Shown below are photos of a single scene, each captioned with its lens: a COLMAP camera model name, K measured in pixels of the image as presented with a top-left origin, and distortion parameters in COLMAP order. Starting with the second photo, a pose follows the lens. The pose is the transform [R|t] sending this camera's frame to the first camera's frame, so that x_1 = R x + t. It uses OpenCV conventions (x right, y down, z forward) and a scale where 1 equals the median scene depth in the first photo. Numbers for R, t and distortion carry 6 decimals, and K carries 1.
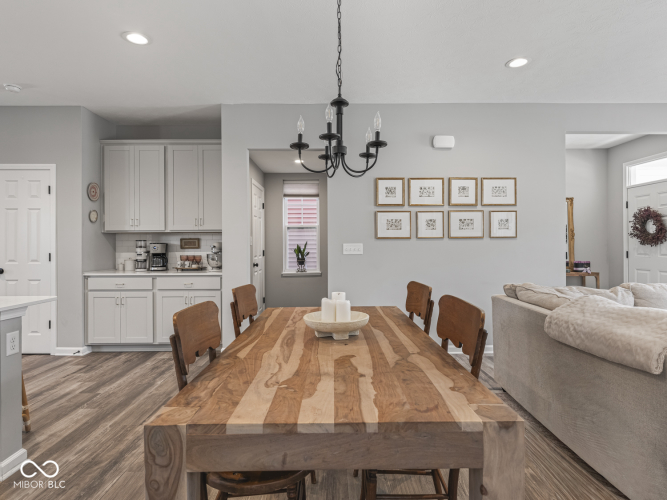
lens RADIAL K [[368.9, 0, 331.6], [0, 368.9, 240.9], [0, 0, 1]] dist [-0.001916, -0.000899]
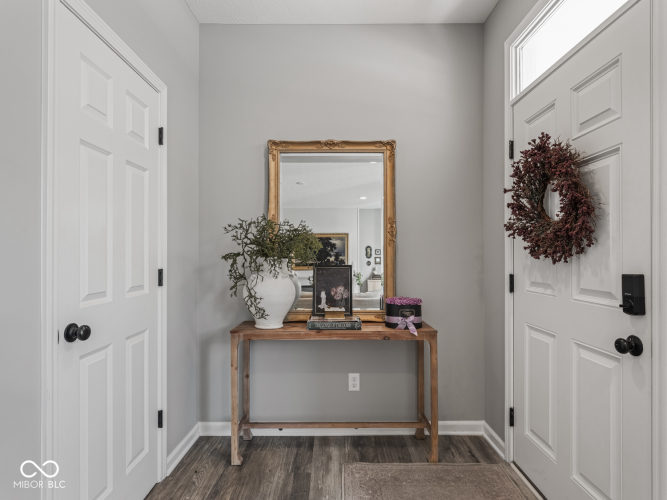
lens RADIAL K [[374.0, 0, 333.5], [0, 374.0, 250.0], [0, 0, 1]] dist [0.000794, 0.000140]
pose [[0.999990, 0.003691, -0.002365, 0.861140], [-0.003702, 0.999983, -0.004423, 0.007549], [0.002349, 0.004432, 0.999987, 0.860932]]
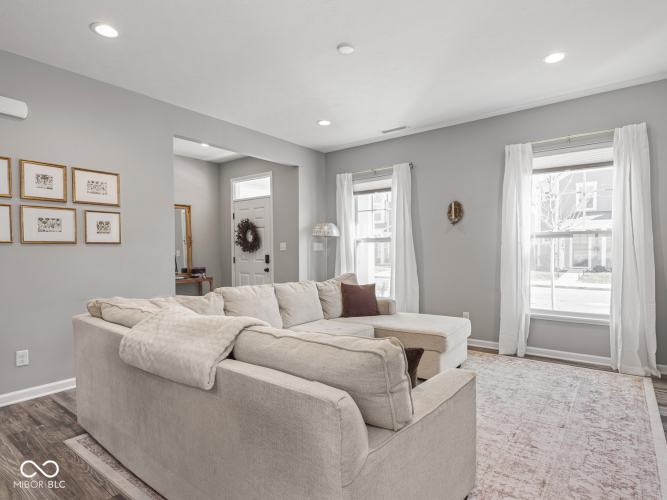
lens RADIAL K [[374.8, 0, 334.3], [0, 374.8, 263.0], [0, 0, 1]] dist [0.000621, -0.000652]
pose [[0.619182, -0.026948, 0.784785, 0.119237], [-0.004721, 0.999265, 0.038037, 0.000657], [-0.785233, -0.027257, 0.618600, 0.057865]]
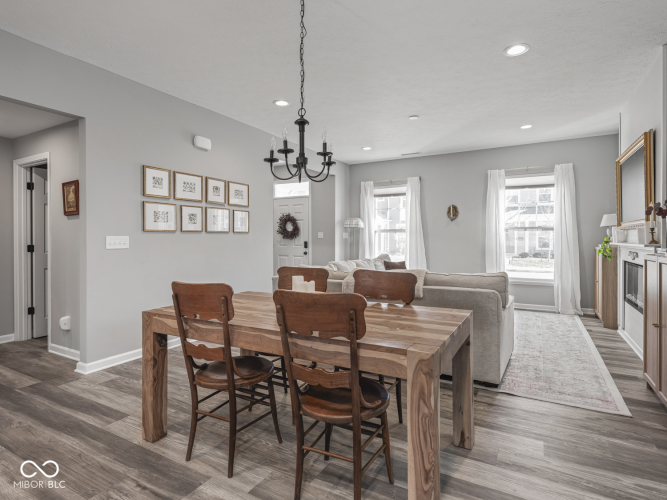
lens RADIAL K [[368.9, 0, 331.6], [0, 368.9, 240.9], [0, 0, 1]] dist [-0.001916, -0.000899]
pose [[0.495066, -0.002541, 0.868851, -0.446056], [-0.009910, 0.999914, 0.008571, 0.005646], [-0.868799, -0.012853, 0.494999, 0.136279]]
